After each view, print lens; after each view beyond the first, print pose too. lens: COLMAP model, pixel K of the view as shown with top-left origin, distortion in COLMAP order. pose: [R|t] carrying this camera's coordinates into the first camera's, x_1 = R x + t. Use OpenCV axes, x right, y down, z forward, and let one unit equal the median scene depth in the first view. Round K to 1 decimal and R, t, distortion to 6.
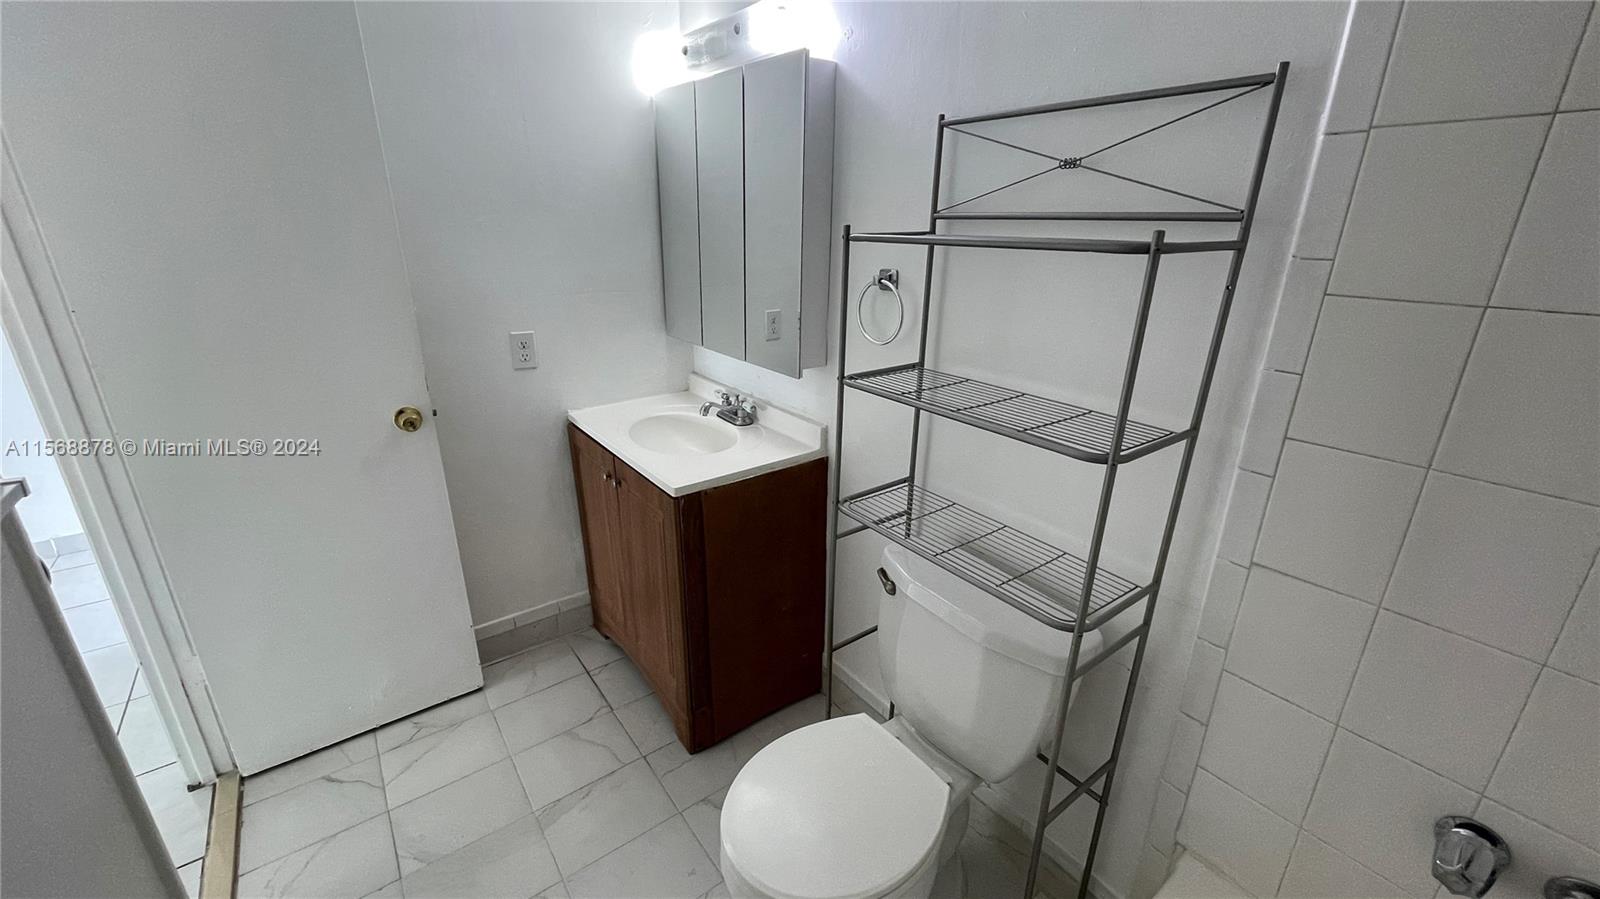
lens RADIAL K [[653.8, 0, 801.5], [0, 653.8, 446.8], [0, 0, 1]] dist [-0.001789, -0.000842]
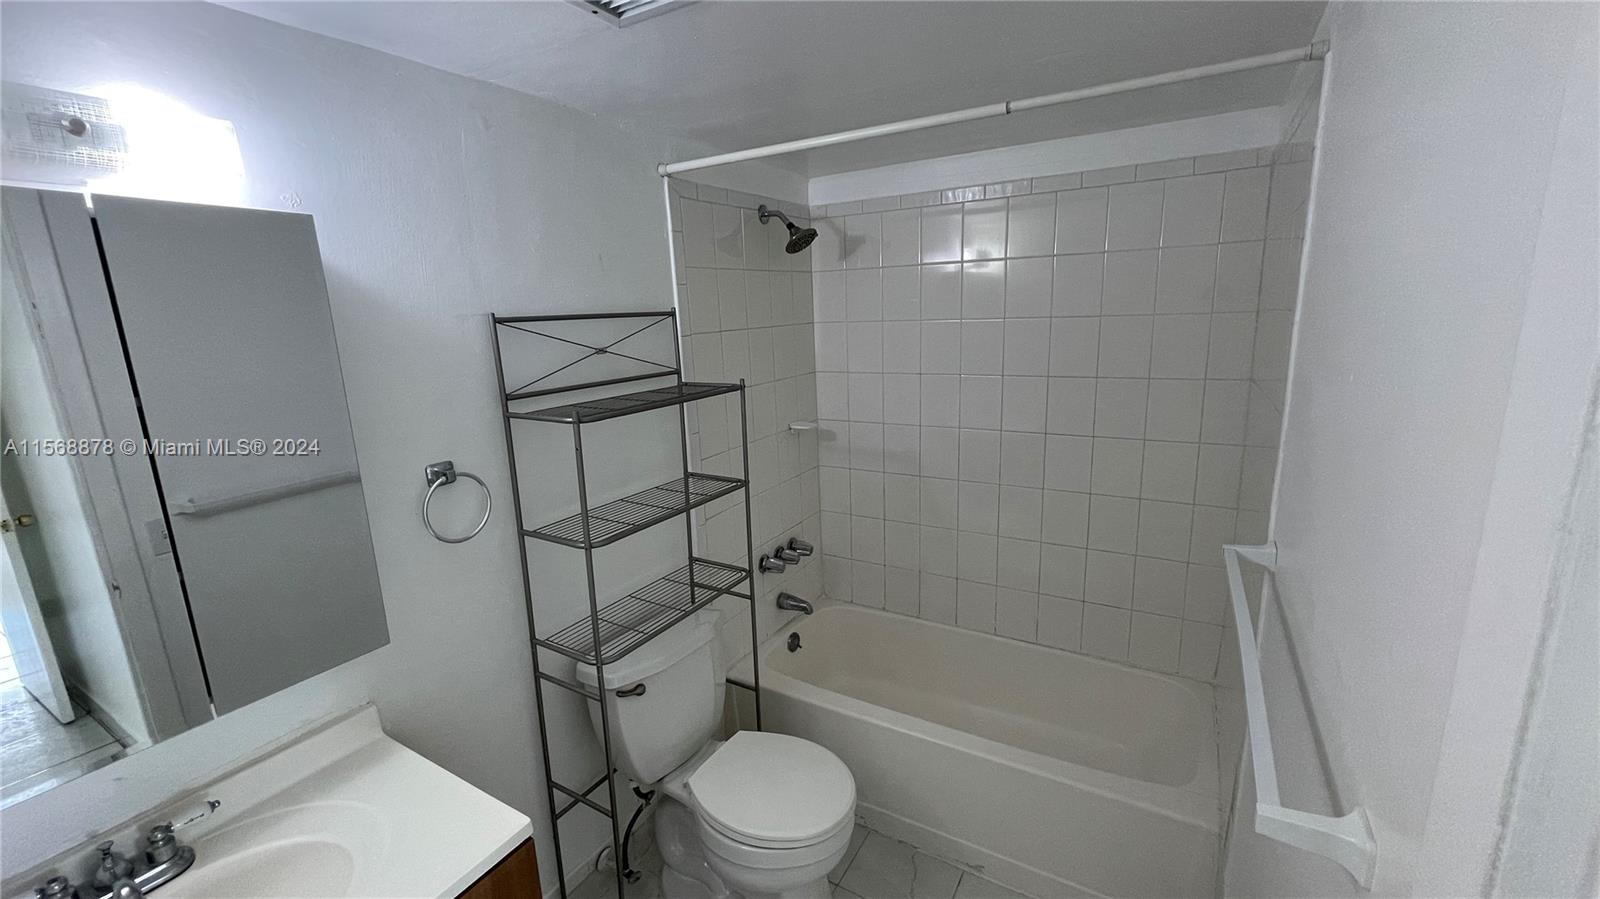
lens RADIAL K [[653.8, 0, 801.5], [0, 653.8, 446.8], [0, 0, 1]] dist [-0.001789, -0.000842]
pose [[-0.378031, -0.185776, 0.906962, -1.068571], [0.343071, 0.881802, 0.323617, -0.503429], [-0.859881, 0.433490, -0.269614, 0.978620]]
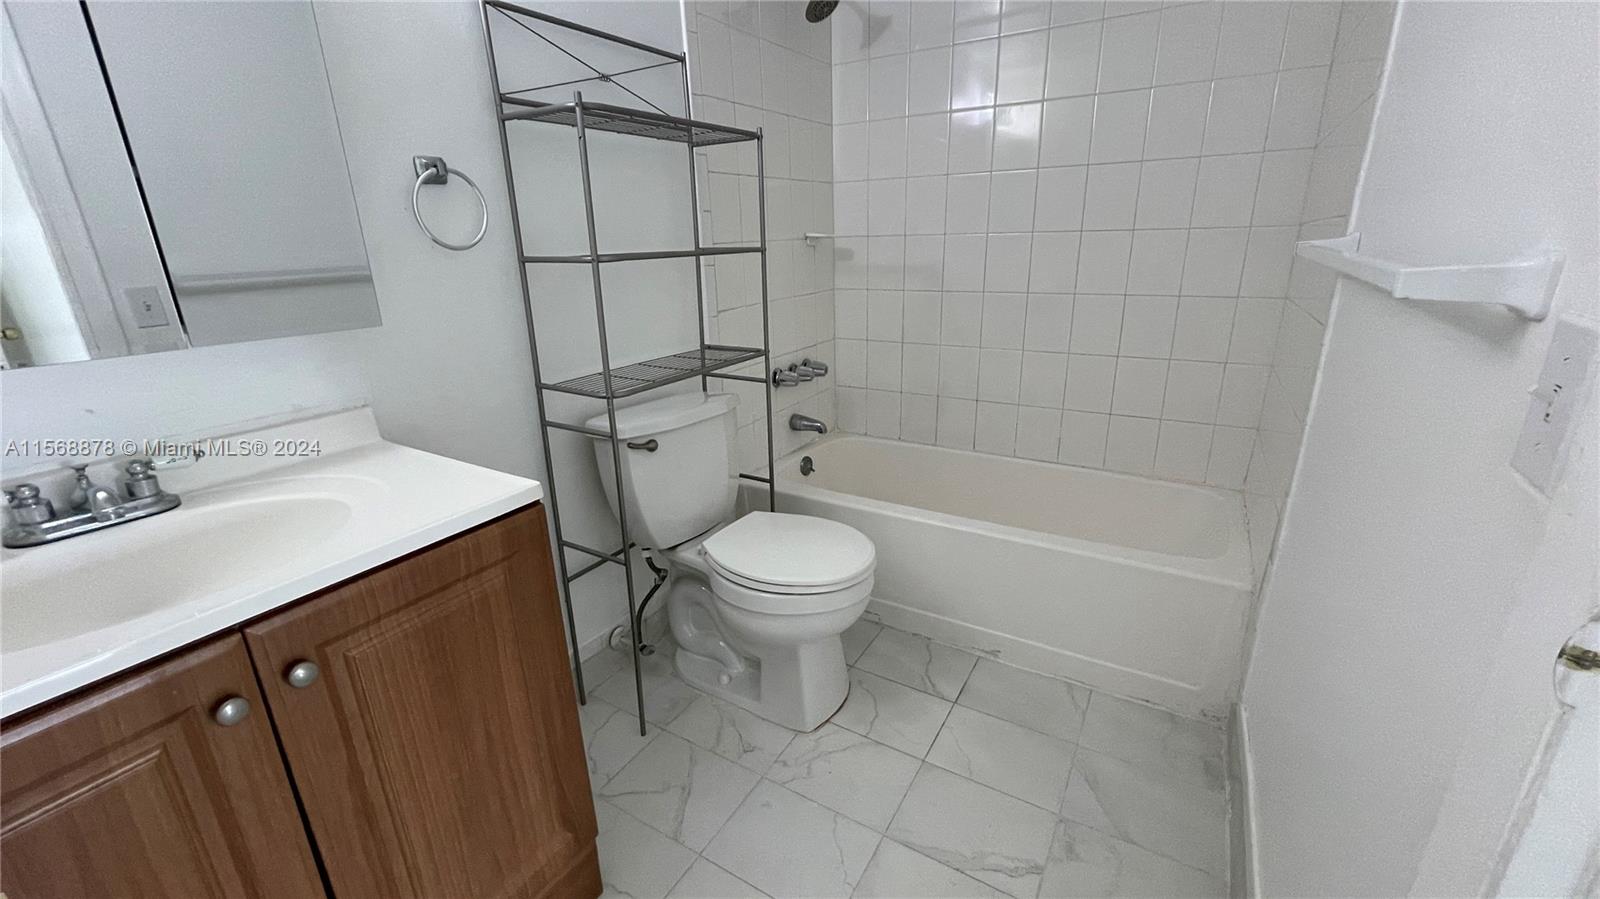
lens RADIAL K [[653.8, 0, 801.5], [0, 653.8, 446.8], [0, 0, 1]] dist [-0.001789, -0.000842]
pose [[-0.370494, -0.286601, 0.883512, -1.058876], [0.333640, 0.846657, 0.414555, -0.172946], [-0.866844, 0.448365, -0.218060, 1.145359]]
